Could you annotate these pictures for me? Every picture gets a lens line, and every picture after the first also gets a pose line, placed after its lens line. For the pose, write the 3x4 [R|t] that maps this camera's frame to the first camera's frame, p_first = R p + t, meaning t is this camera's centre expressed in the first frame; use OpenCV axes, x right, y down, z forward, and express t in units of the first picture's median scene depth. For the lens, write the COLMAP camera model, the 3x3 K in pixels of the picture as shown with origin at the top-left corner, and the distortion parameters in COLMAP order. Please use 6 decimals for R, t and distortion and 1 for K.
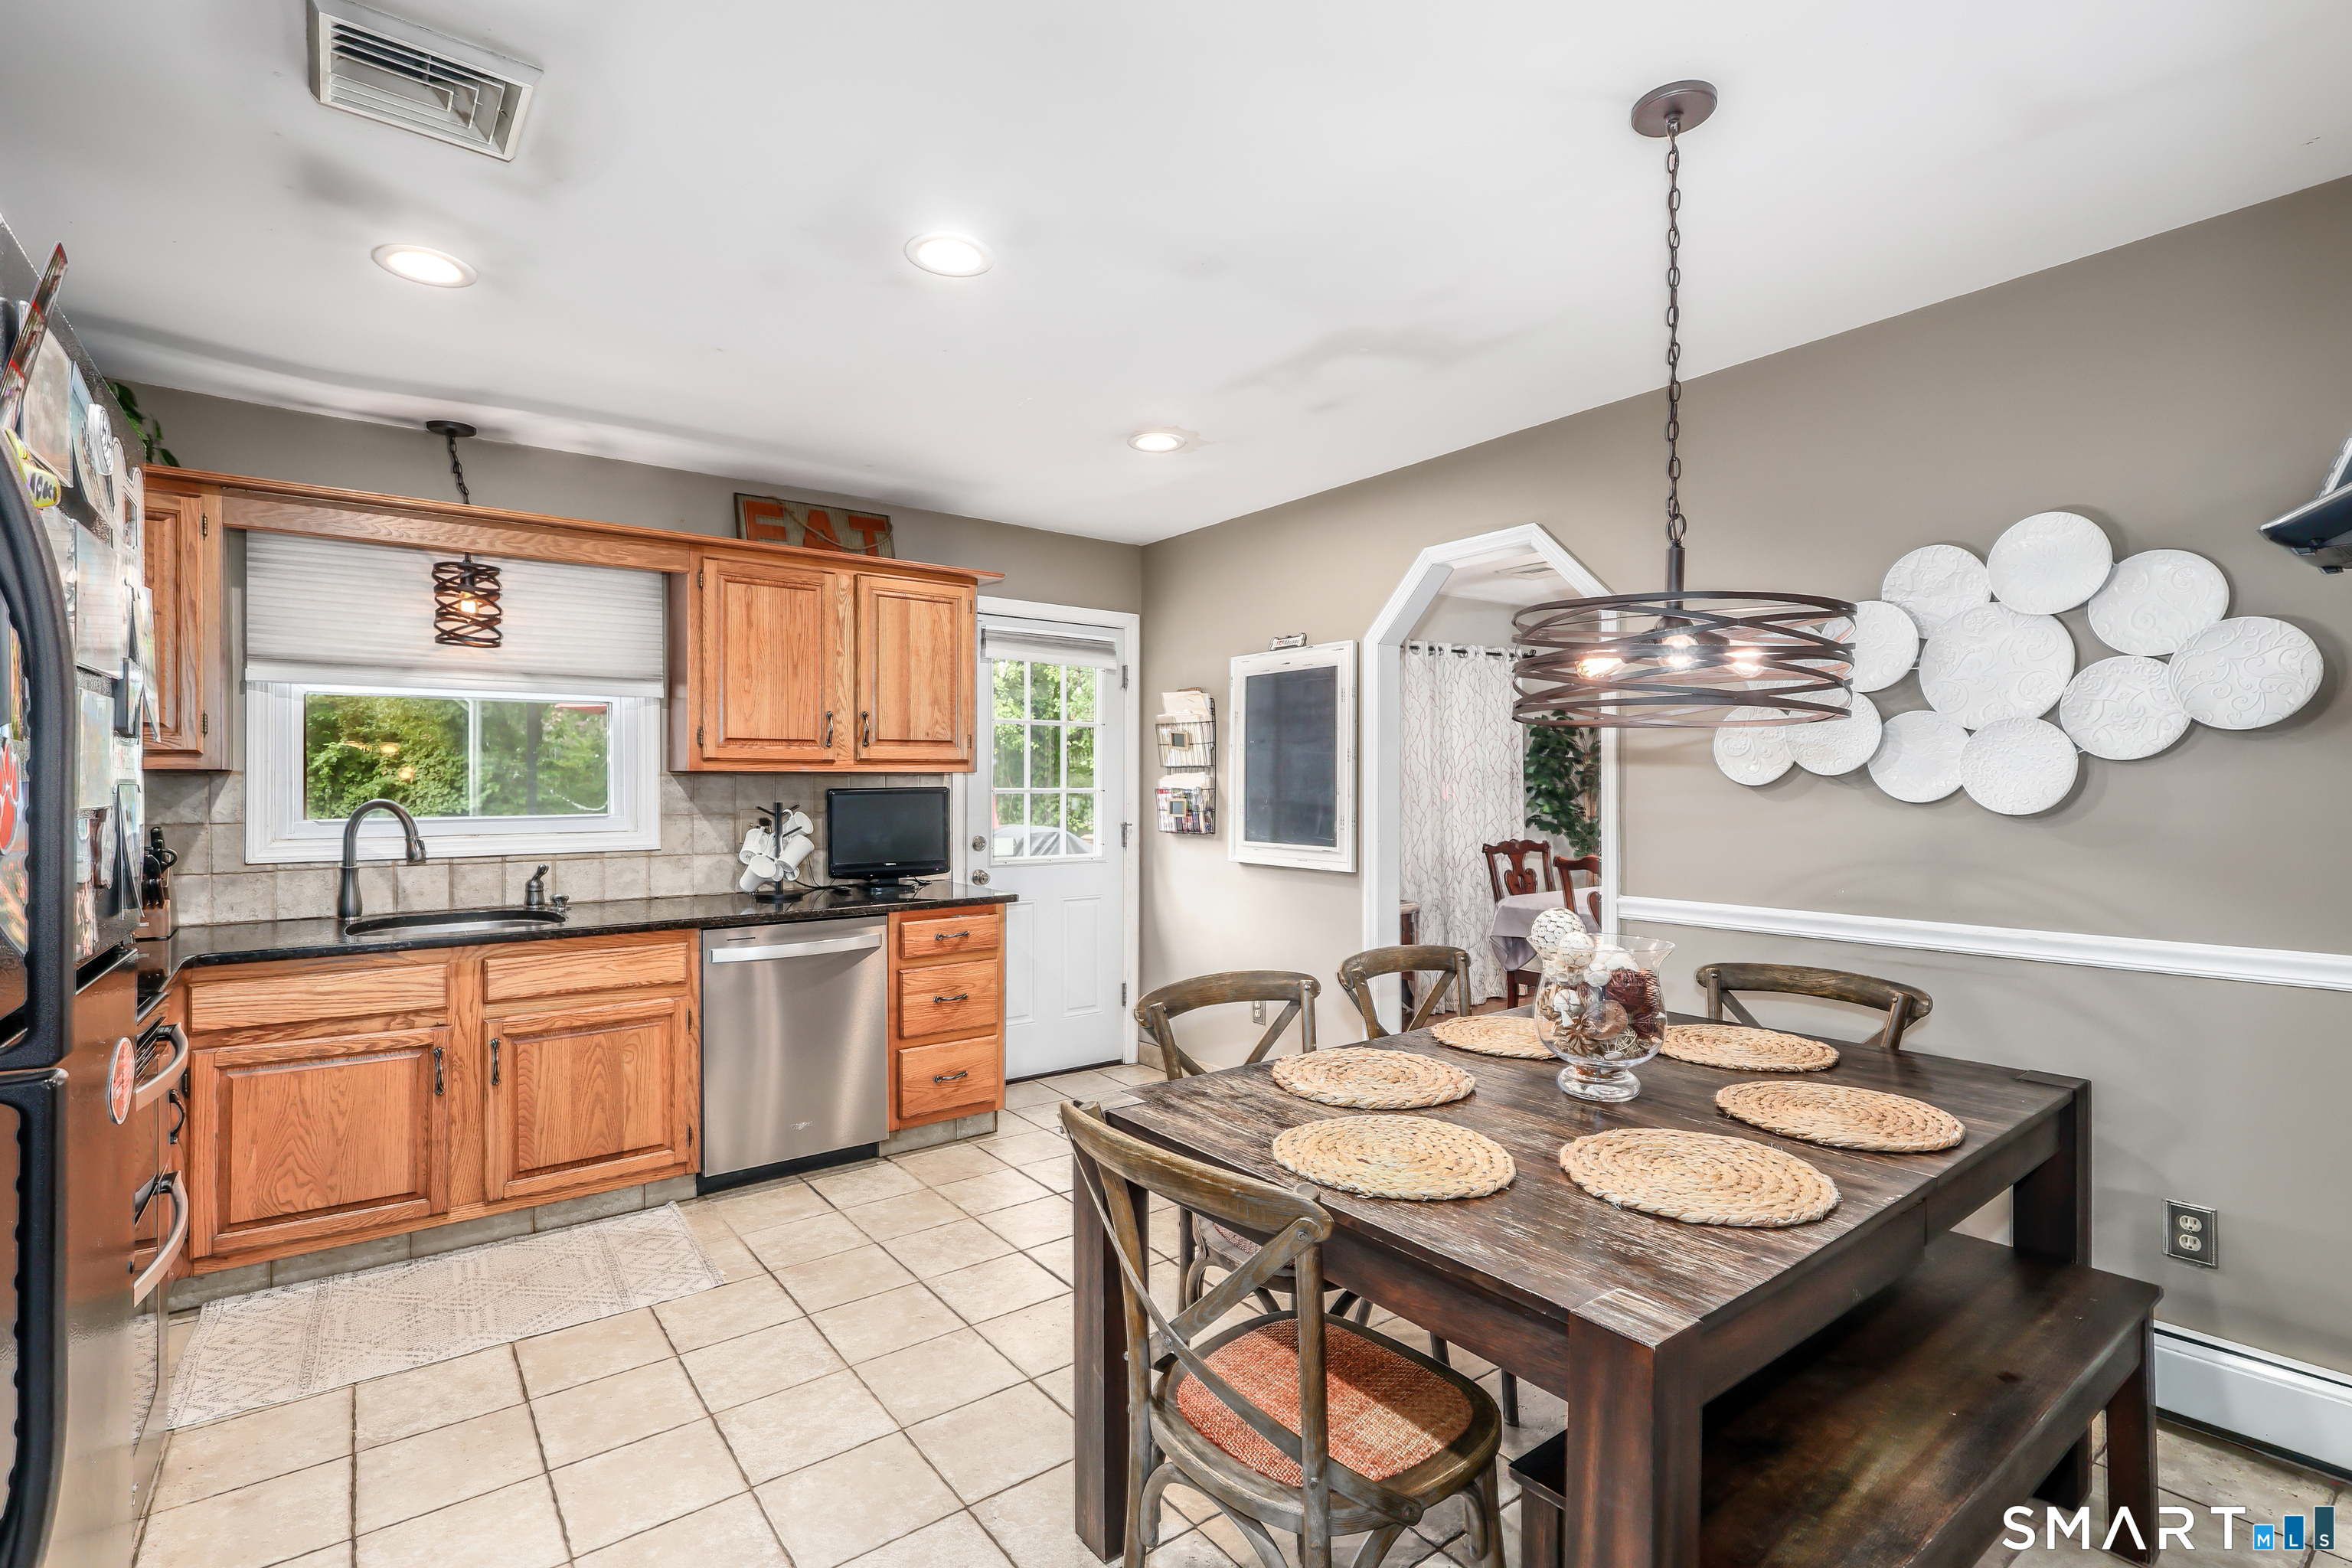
lens RADIAL K [[1088.4, 0, 1176.0], [0, 1088.4, 784.0], [0, 0, 1]] dist [-0.003809, -0.000203]
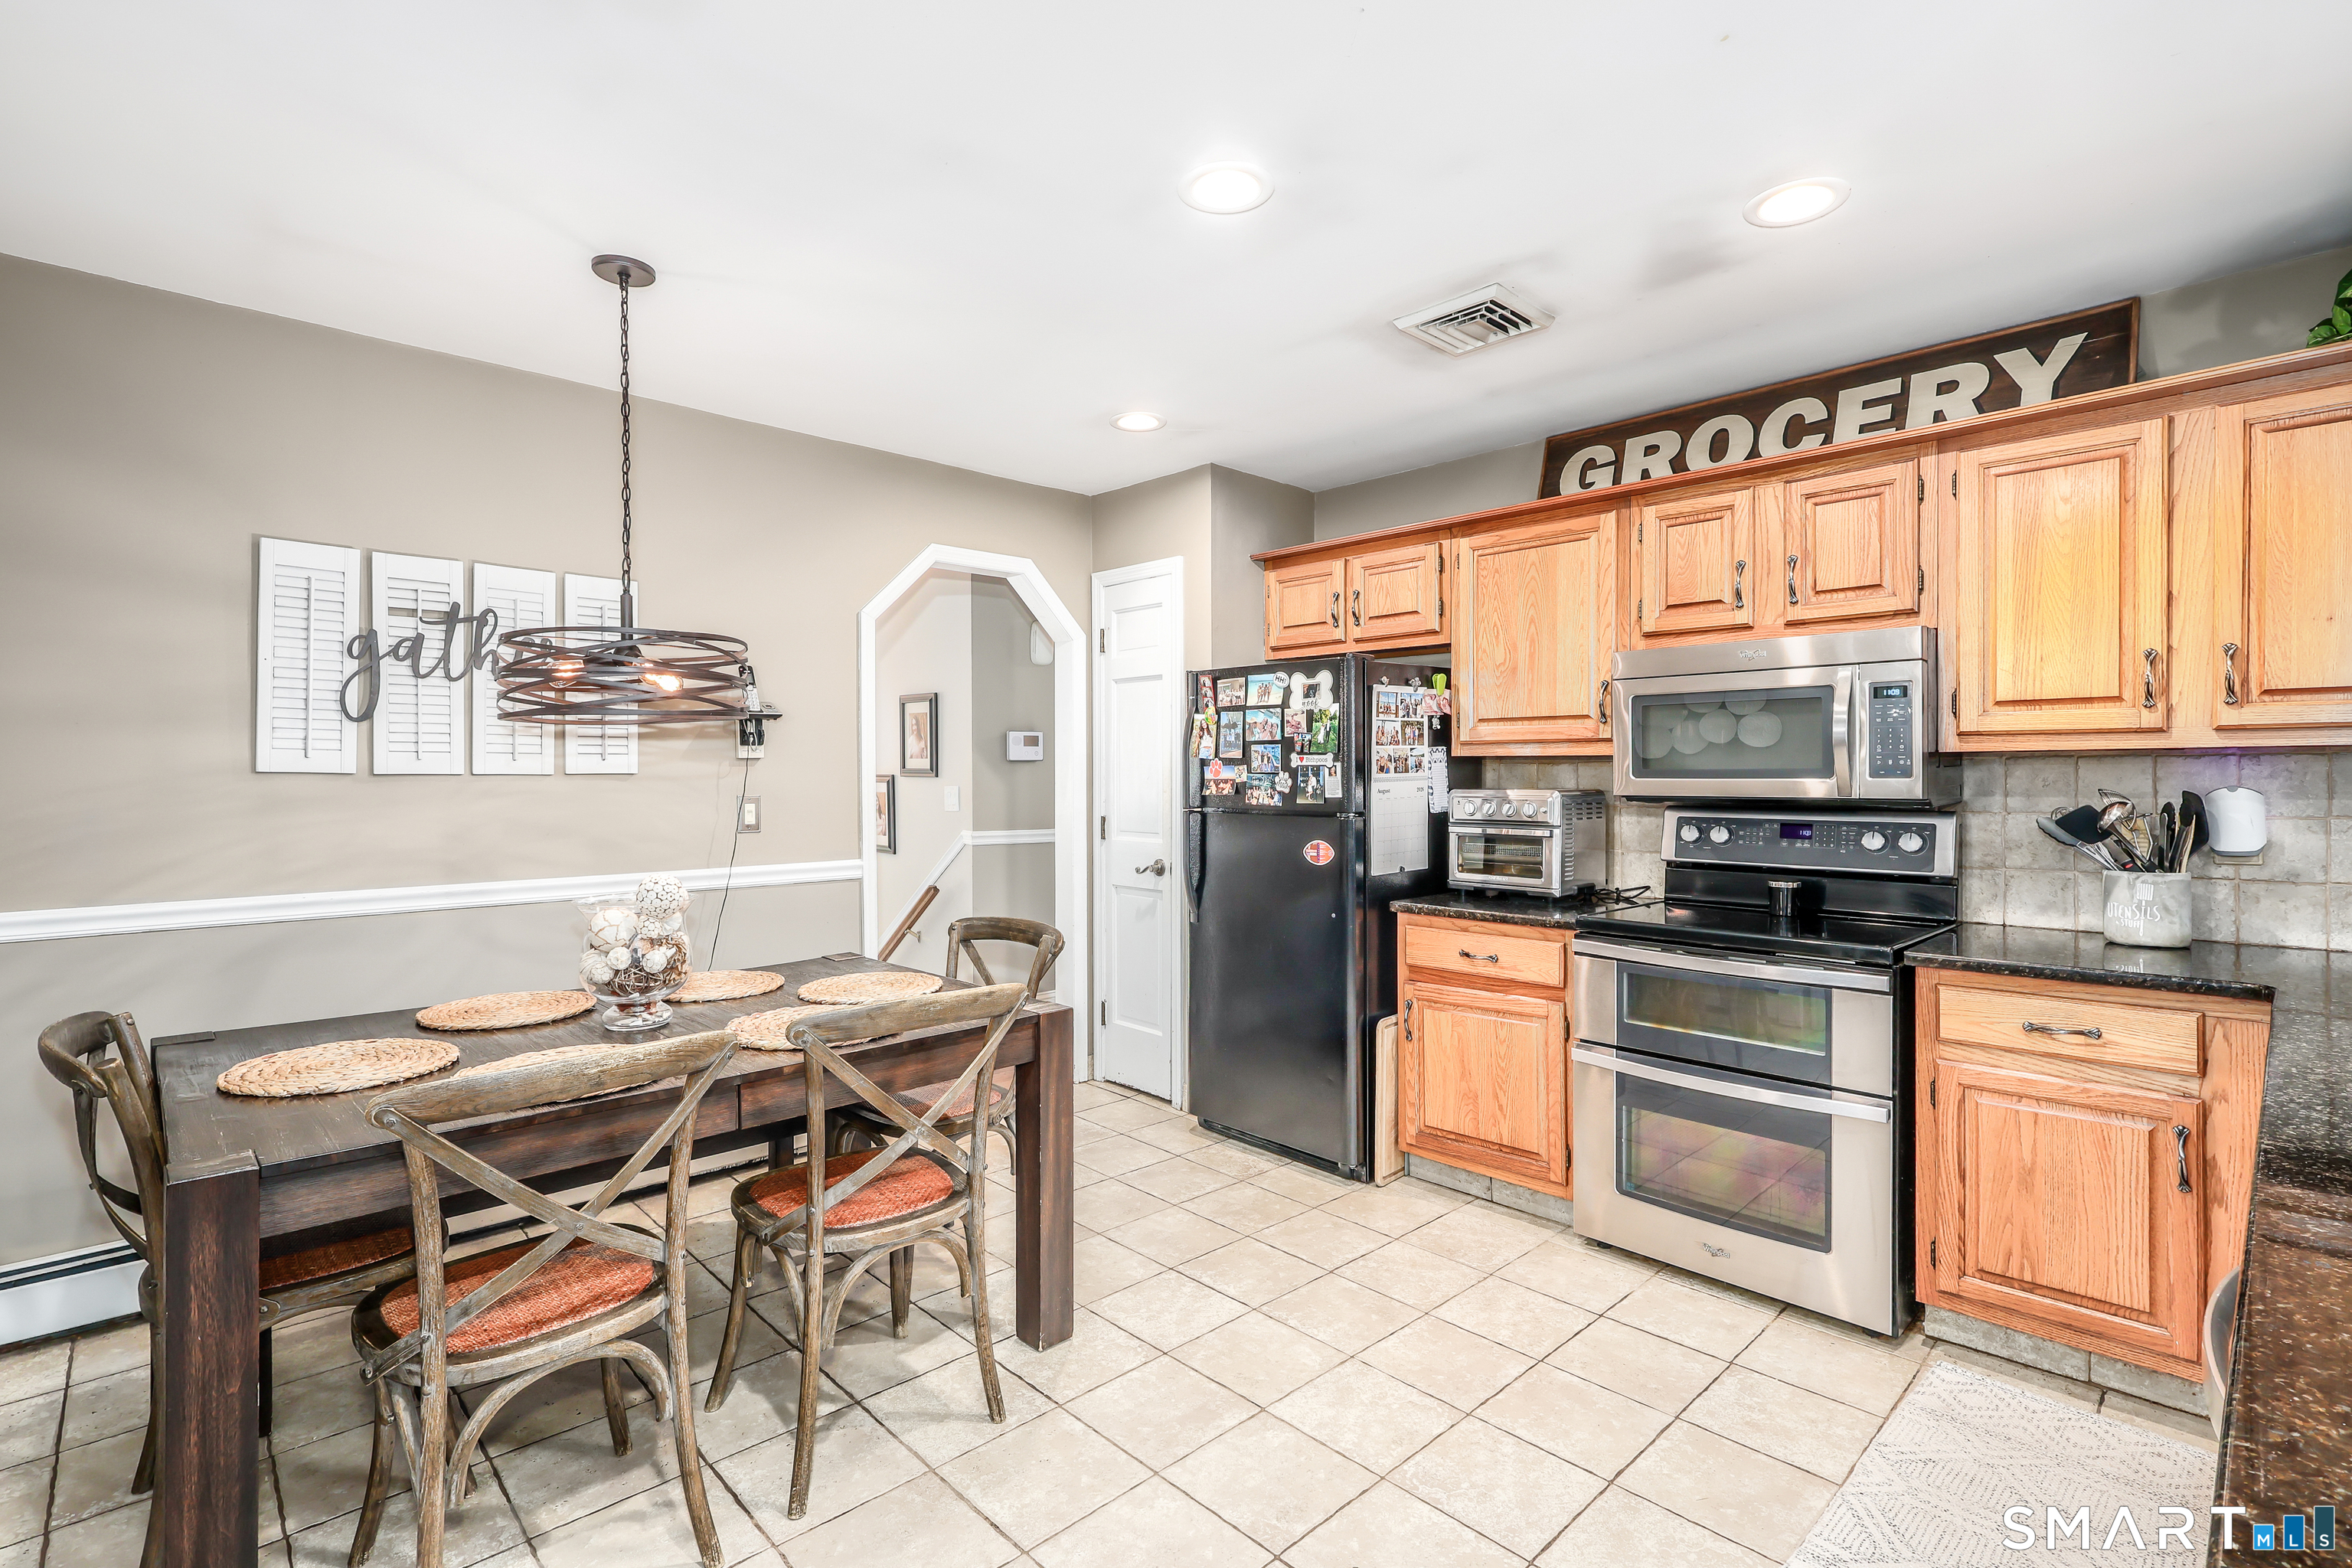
lens RADIAL K [[1088.4, 0, 1176.0], [0, 1088.4, 784.0], [0, 0, 1]] dist [-0.003809, -0.000203]
pose [[-0.994808, 0.003029, -0.101723, -0.071080], [0.002143, 0.999959, 0.008822, 0.010212], [0.101746, 0.008559, -0.994774, 1.940761]]
